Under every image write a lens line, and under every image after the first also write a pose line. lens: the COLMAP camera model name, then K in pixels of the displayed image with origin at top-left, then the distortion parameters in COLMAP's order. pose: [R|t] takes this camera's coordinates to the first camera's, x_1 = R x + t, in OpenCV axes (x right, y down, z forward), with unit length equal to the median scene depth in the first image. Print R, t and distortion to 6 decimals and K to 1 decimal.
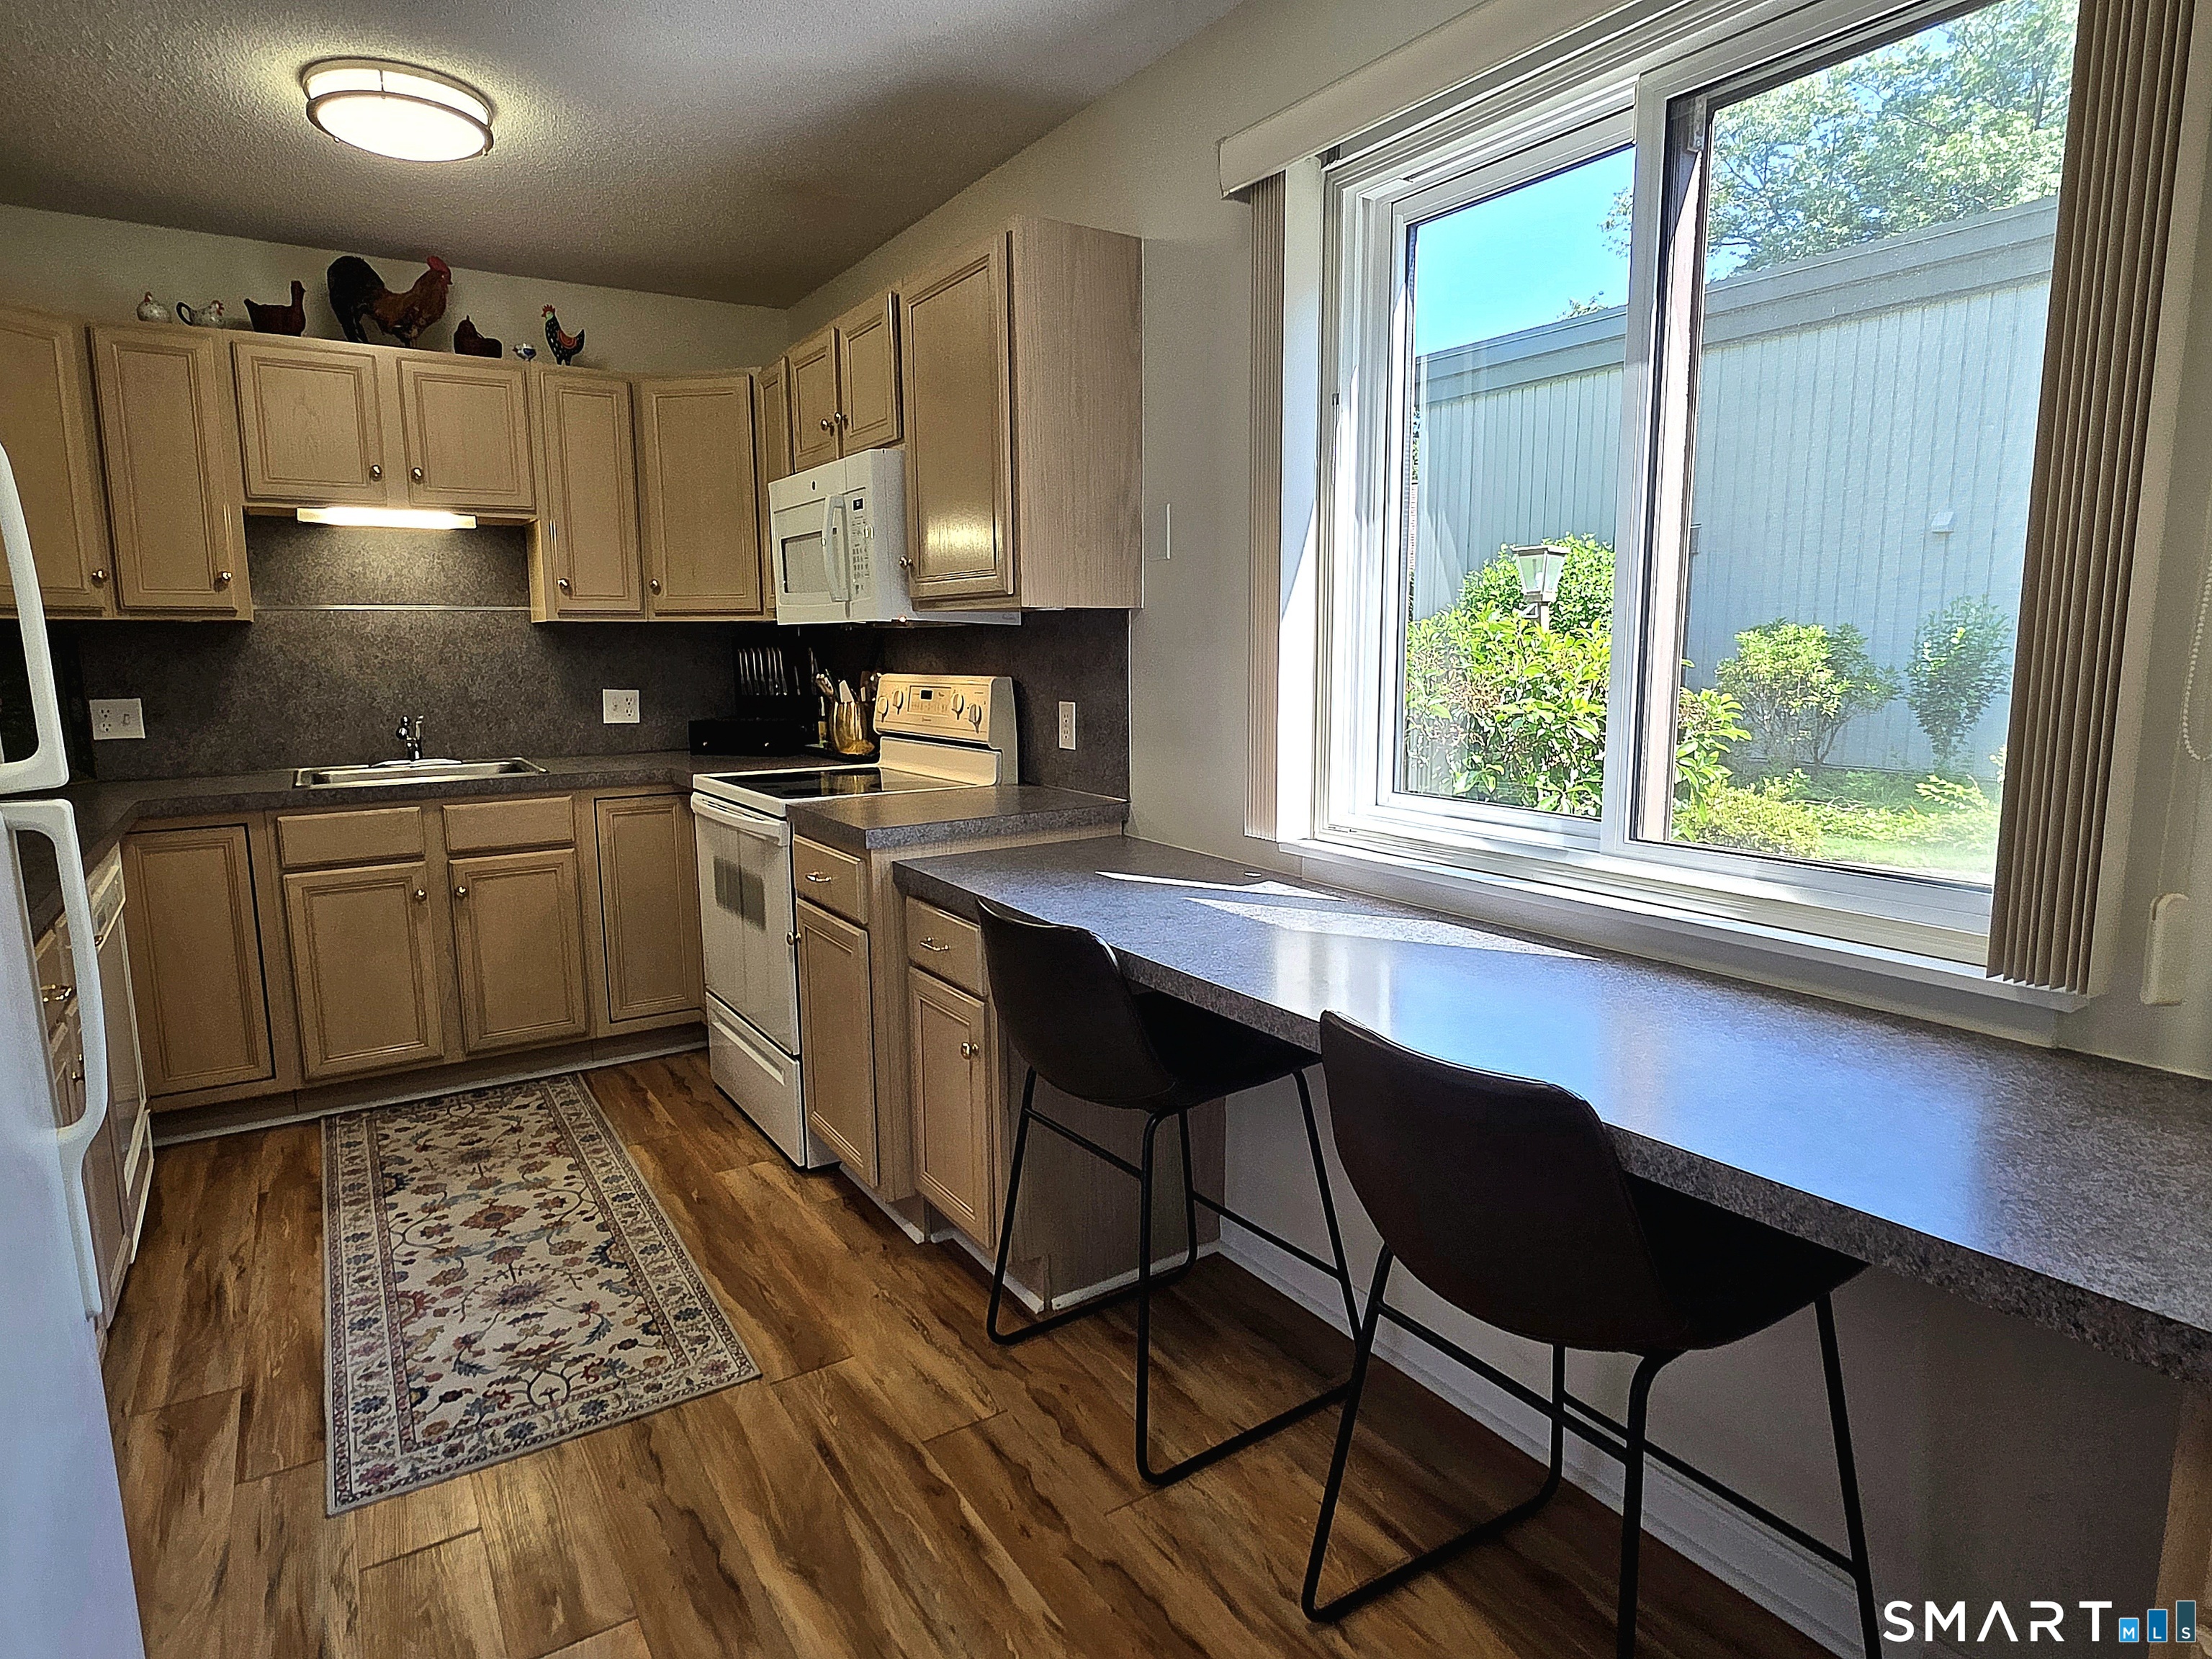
lens RADIAL K [[1244.0, 0, 1101.5], [0, 1244.0, 830.9], [0, 0, 1]] dist [0.002609, 0.000611]
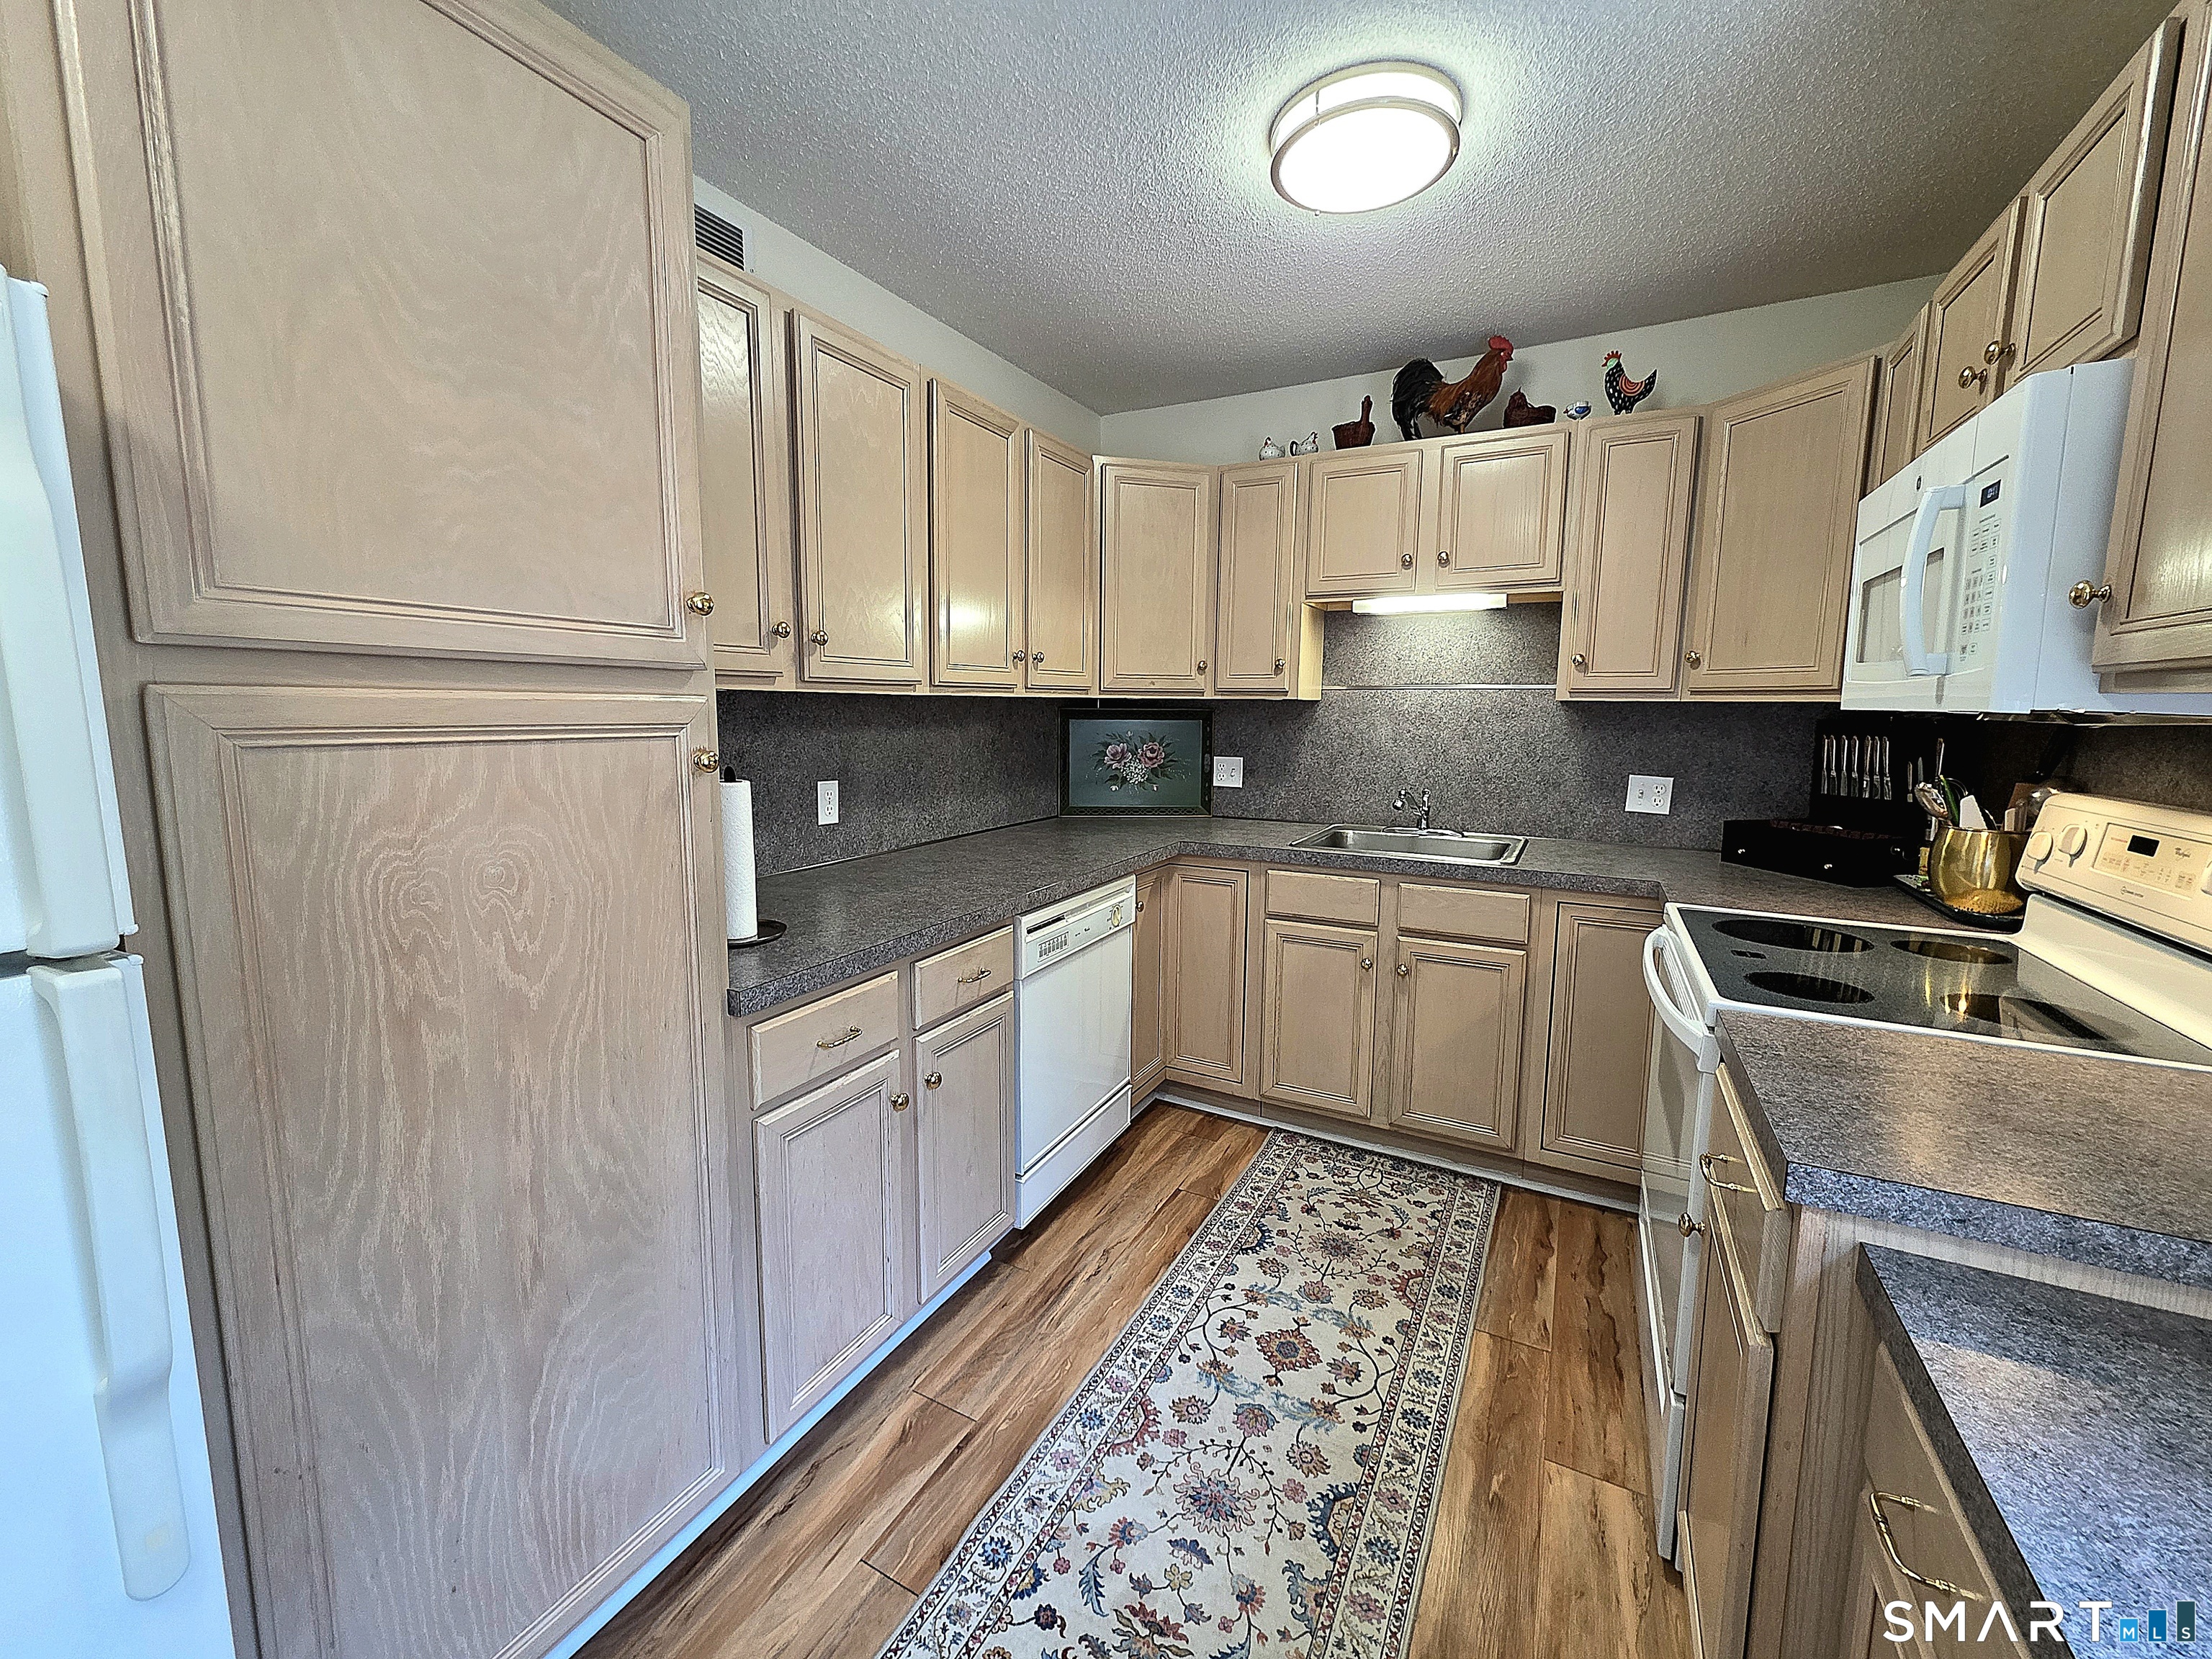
lens RADIAL K [[882.4, 0, 1104.4], [0, 882.4, 816.6], [0, 0, 1]] dist [-0.000115, 0.000846]
pose [[0.483248, 0.122414, -0.866883, -0.033941], [-0.143415, 0.987869, 0.059551, -0.093747], [0.863657, 0.095547, 0.494941, 0.497668]]
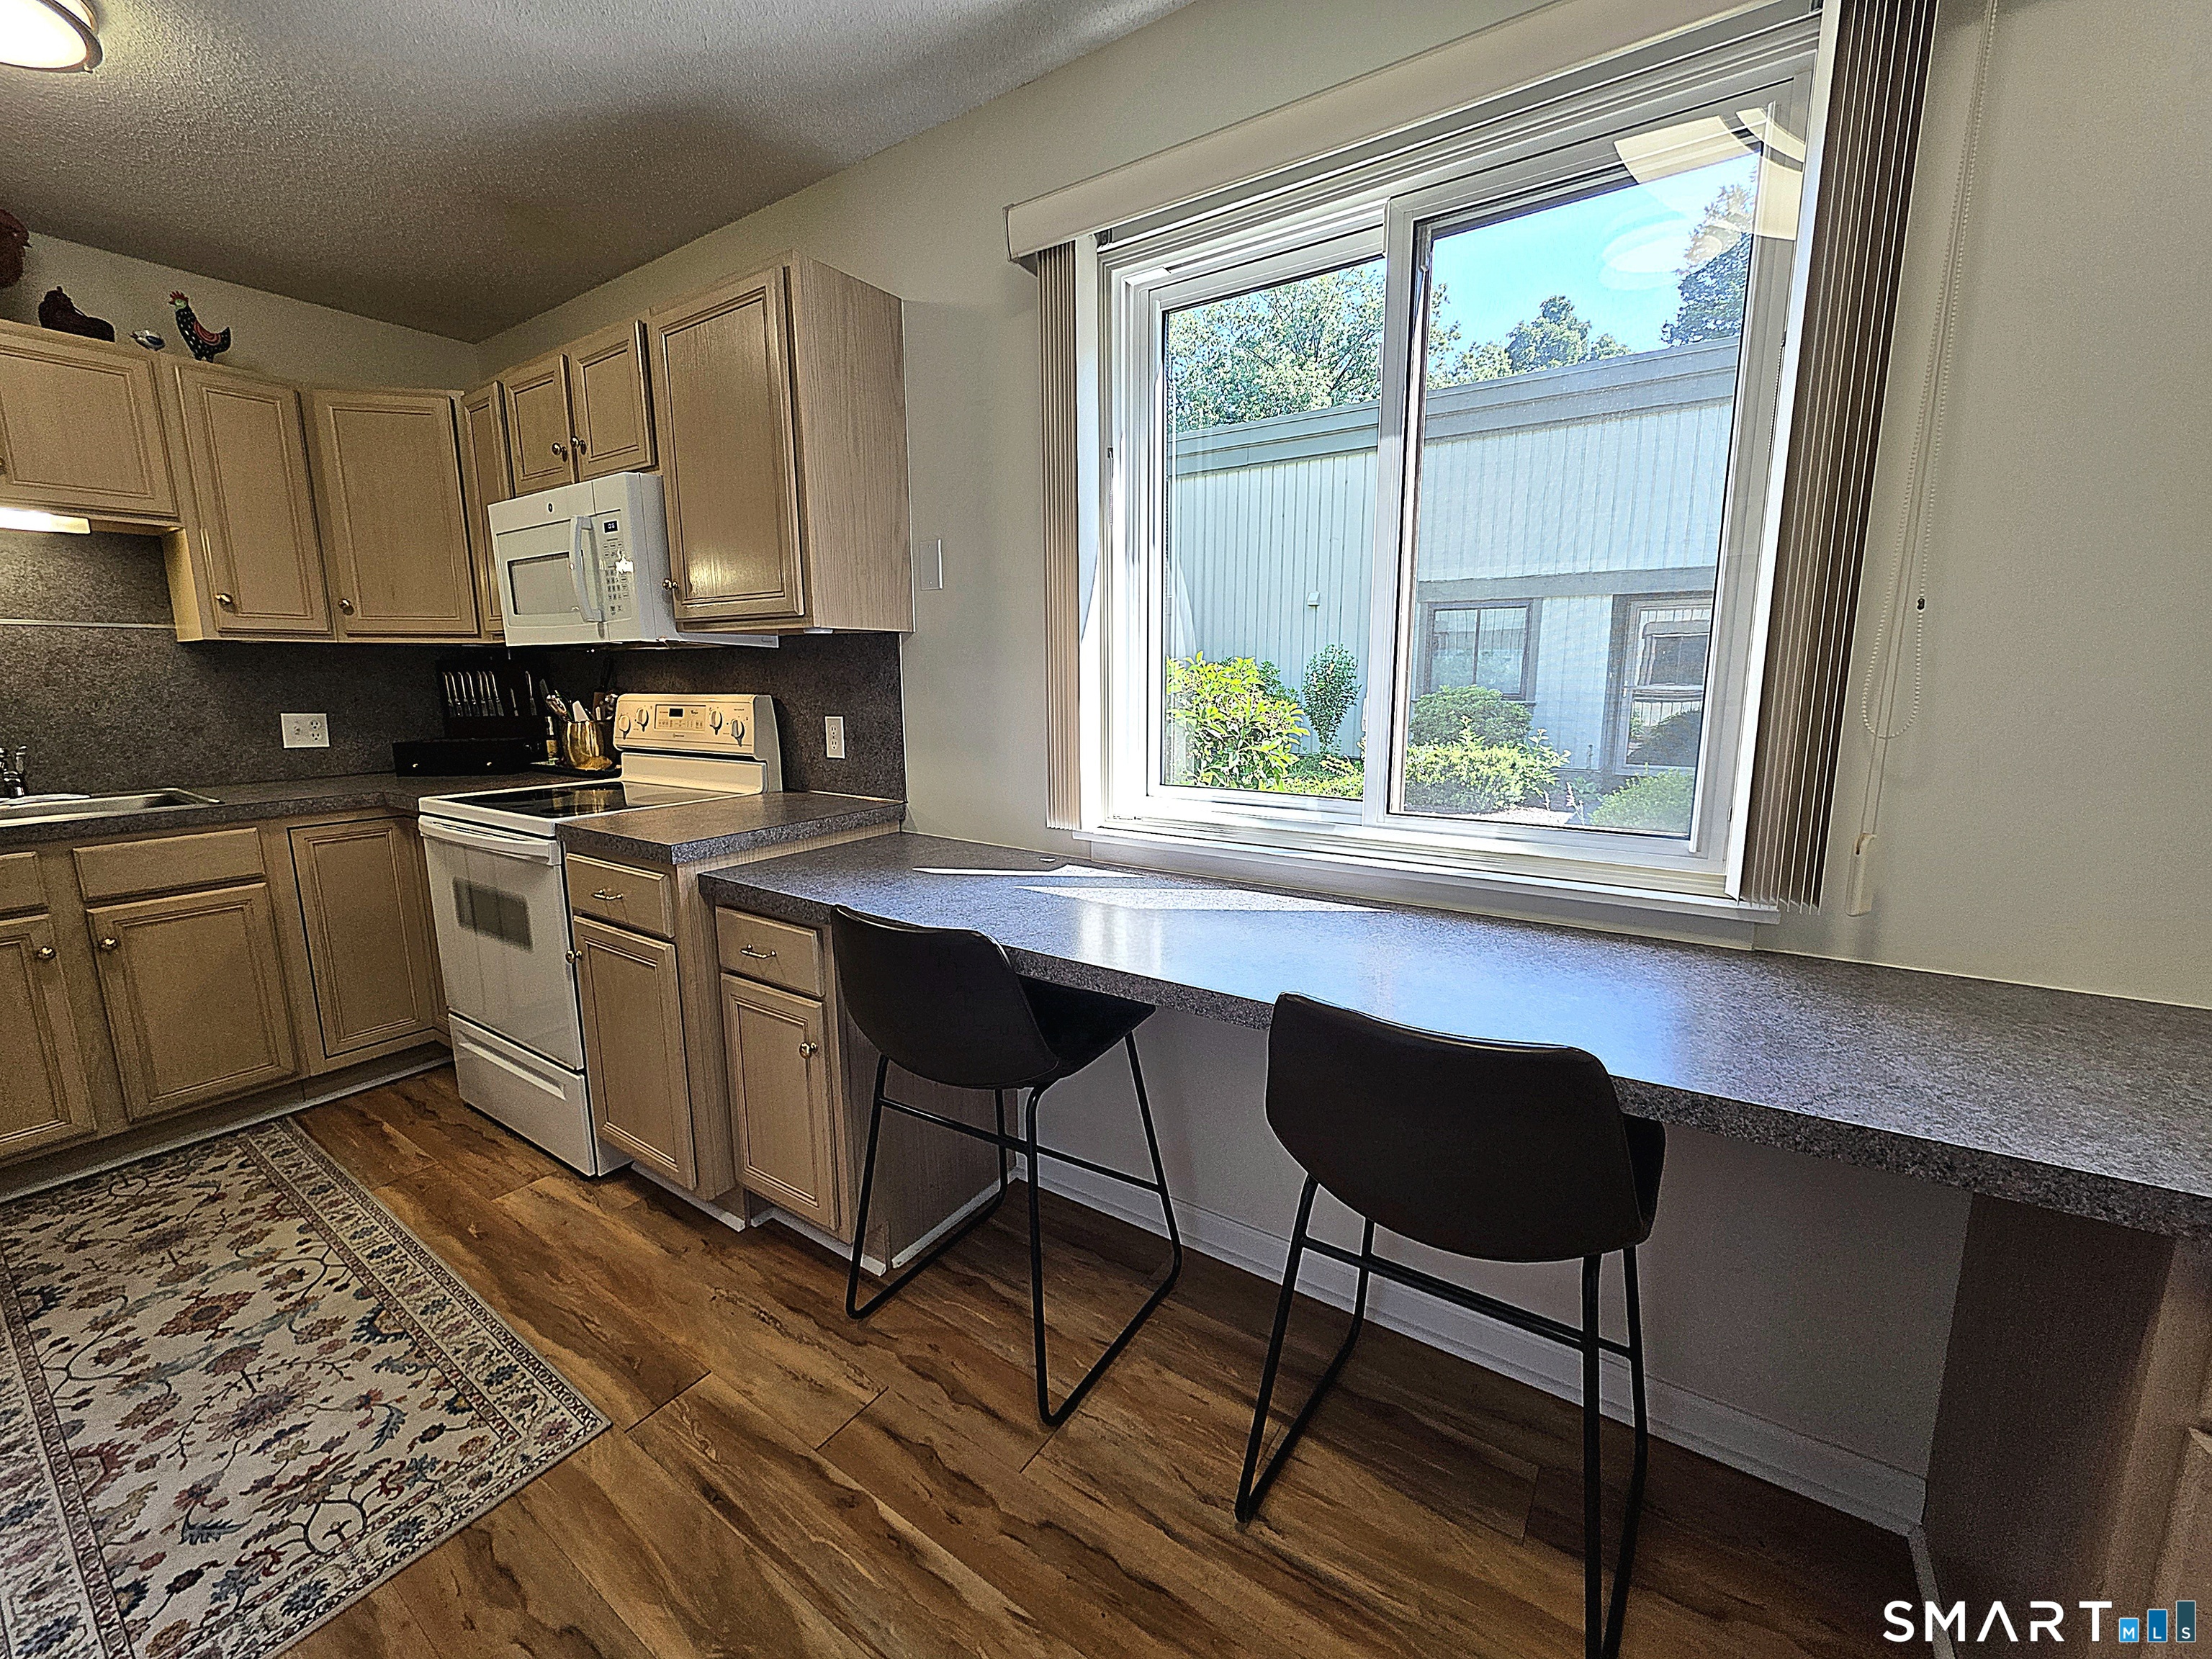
lens RADIAL K [[882.4, 0, 1103.1], [0, 882.4, 822.1], [0, 0, 1]] dist [-0.000115, 0.000846]
pose [[0.919461, -0.062741, 0.388143, -0.119870], [0.057220, 0.998029, 0.025780, -0.015084], [-0.388996, -0.001494, 0.921238, 0.172021]]
